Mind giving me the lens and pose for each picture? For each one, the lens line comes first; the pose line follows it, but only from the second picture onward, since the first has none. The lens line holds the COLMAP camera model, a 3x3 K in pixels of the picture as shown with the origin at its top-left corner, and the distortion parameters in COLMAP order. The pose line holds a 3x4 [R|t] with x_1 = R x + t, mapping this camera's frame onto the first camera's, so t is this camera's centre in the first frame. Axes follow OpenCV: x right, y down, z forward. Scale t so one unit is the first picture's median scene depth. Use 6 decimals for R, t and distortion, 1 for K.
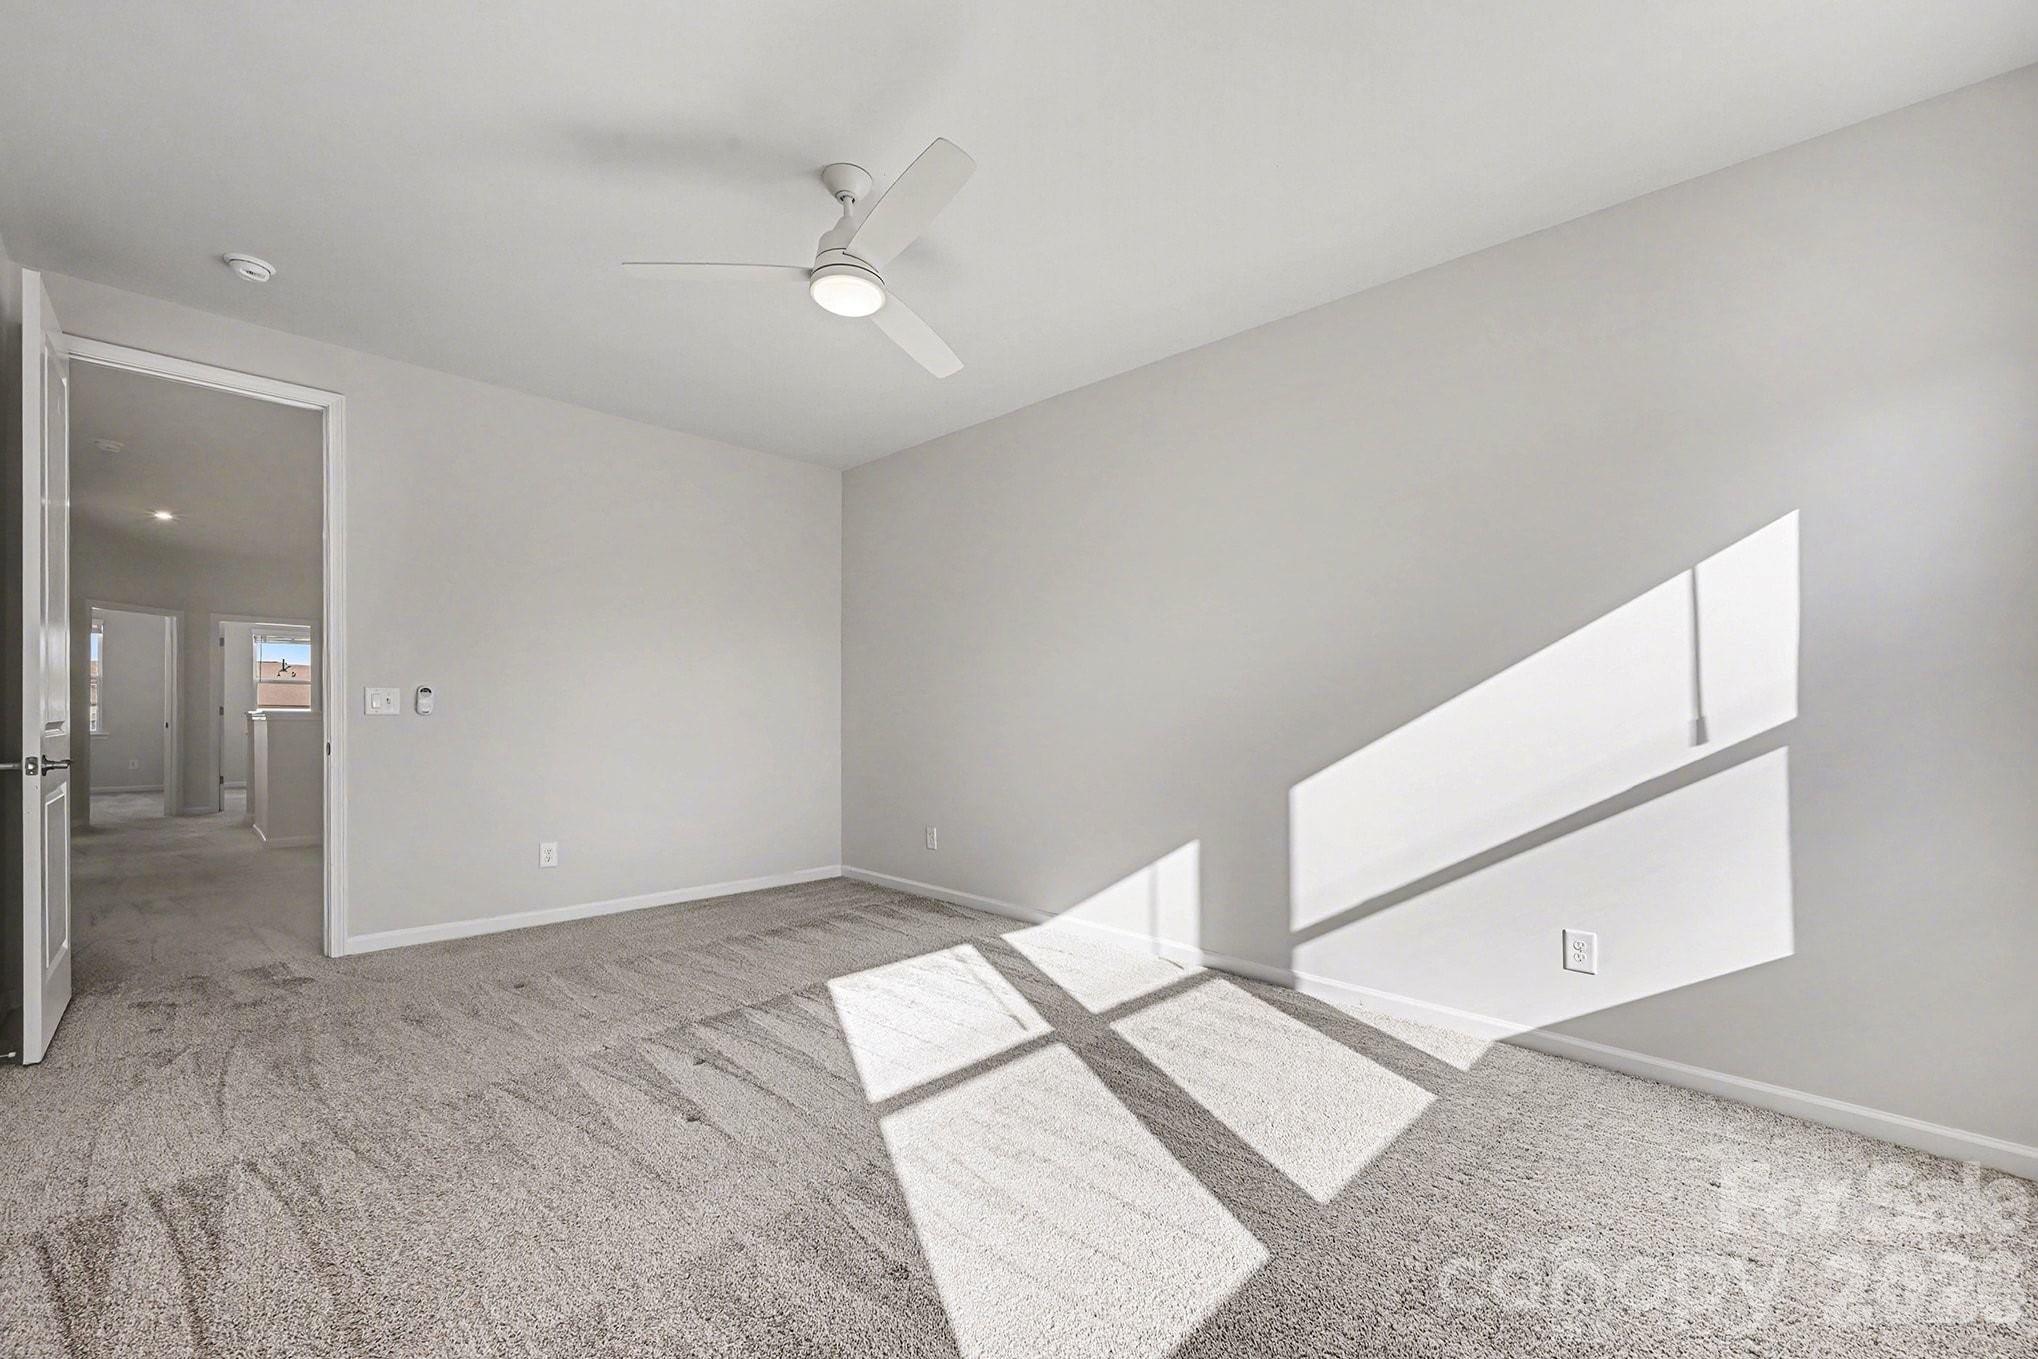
lens RADIAL K [[819.2, 0, 1030.4], [0, 819.2, 706.0], [0, 0, 1]] dist [-0.000499, -0.000065]
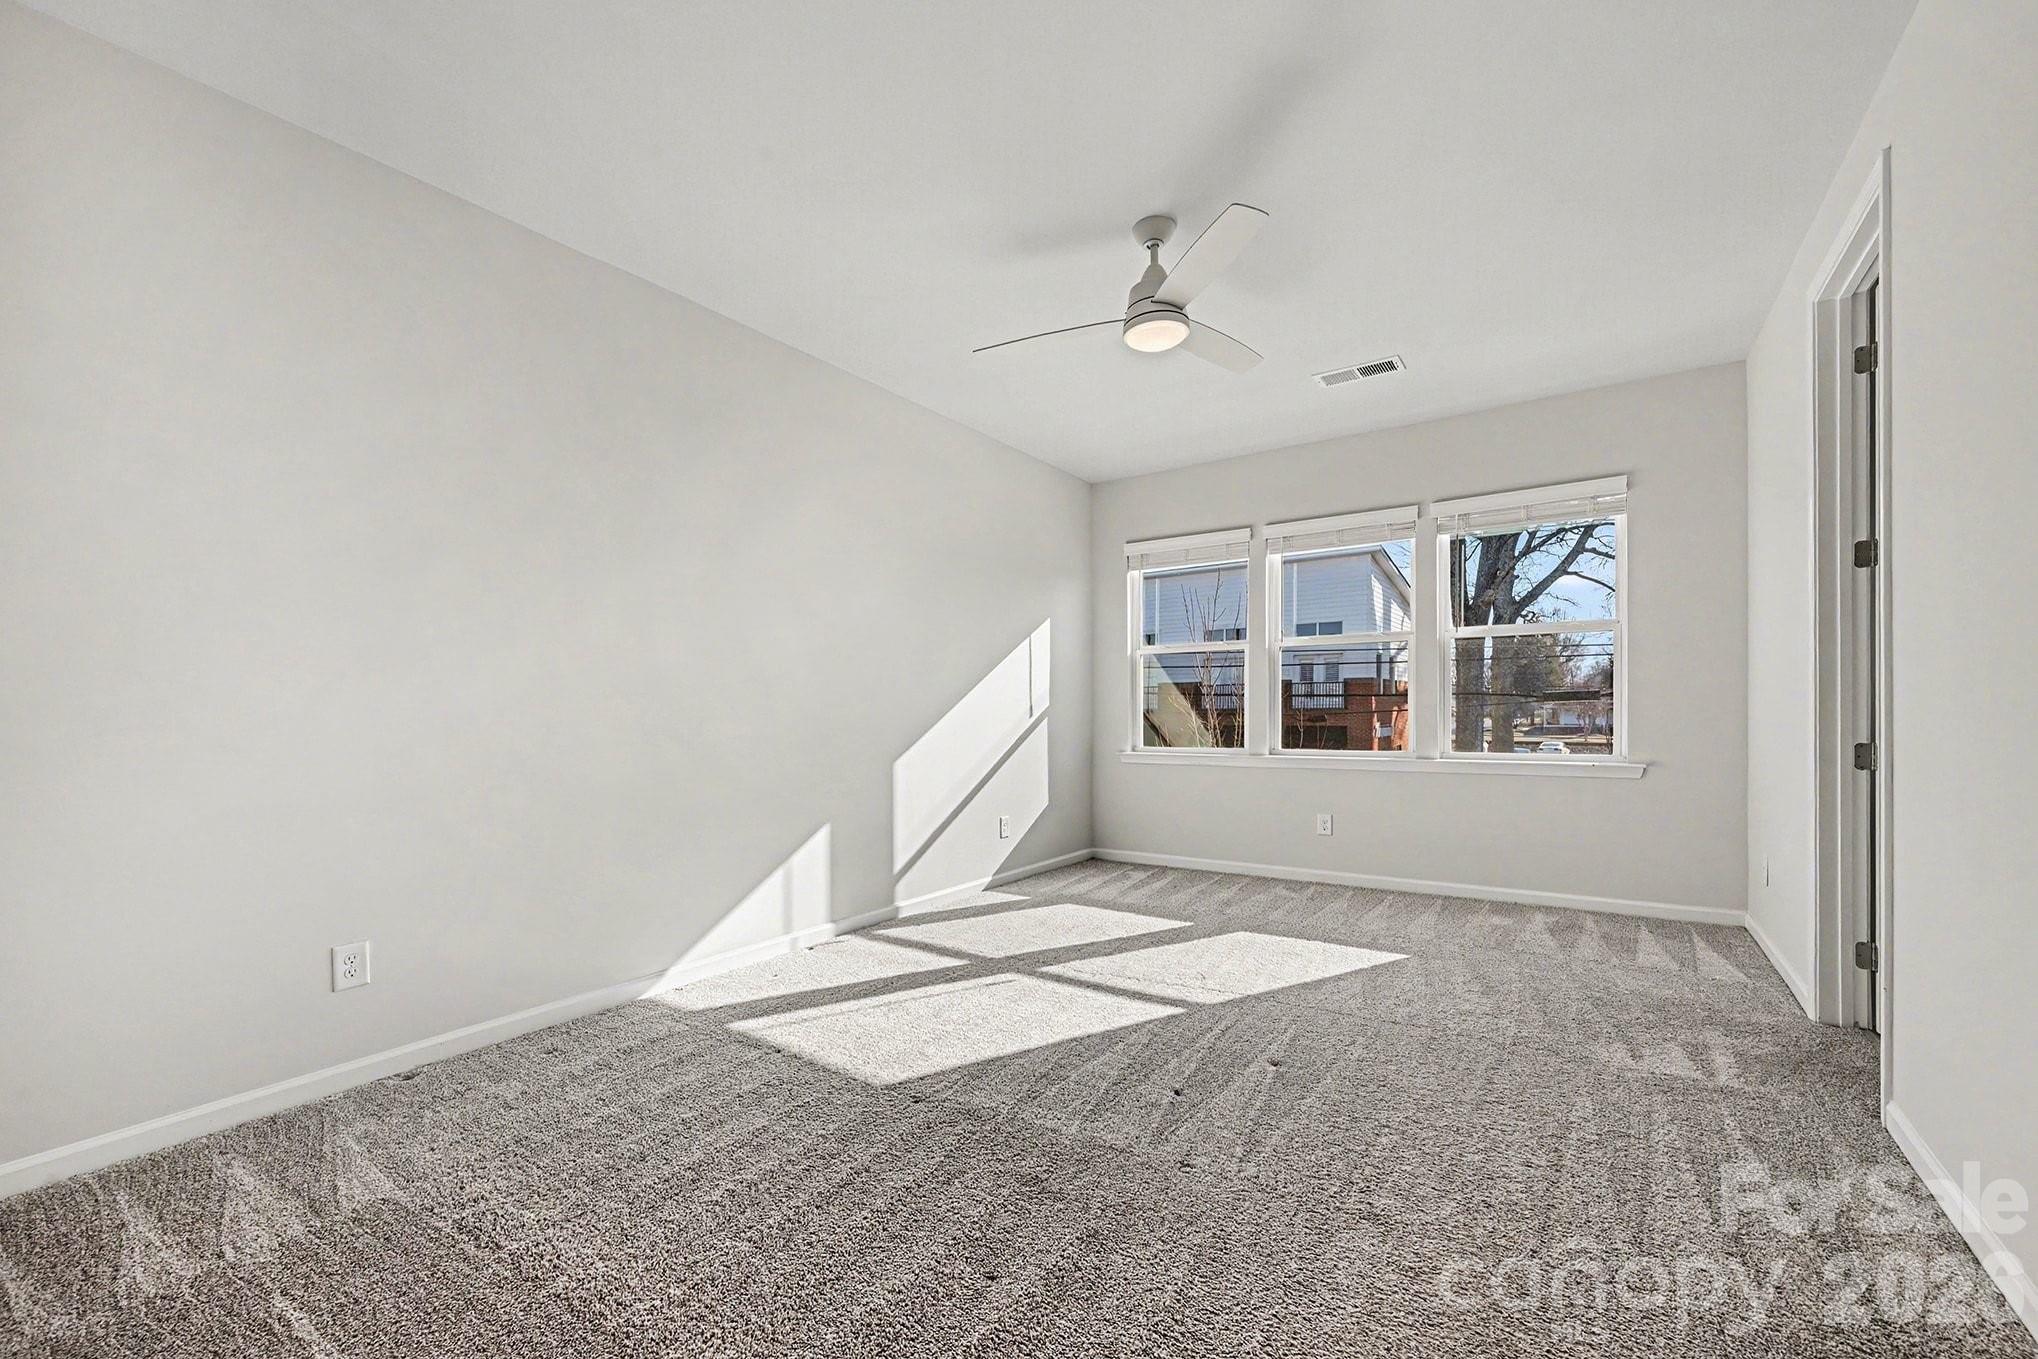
lens RADIAL K [[819.2, 0, 1030.4], [0, 819.2, 706.0], [0, 0, 1]] dist [-0.000499, -0.000065]
pose [[-0.192999, 0.002507, 0.981196, -0.975196], [-0.000318, 0.999997, -0.002617, 0.015845], [-0.981199, -0.000817, -0.192998, 1.037148]]
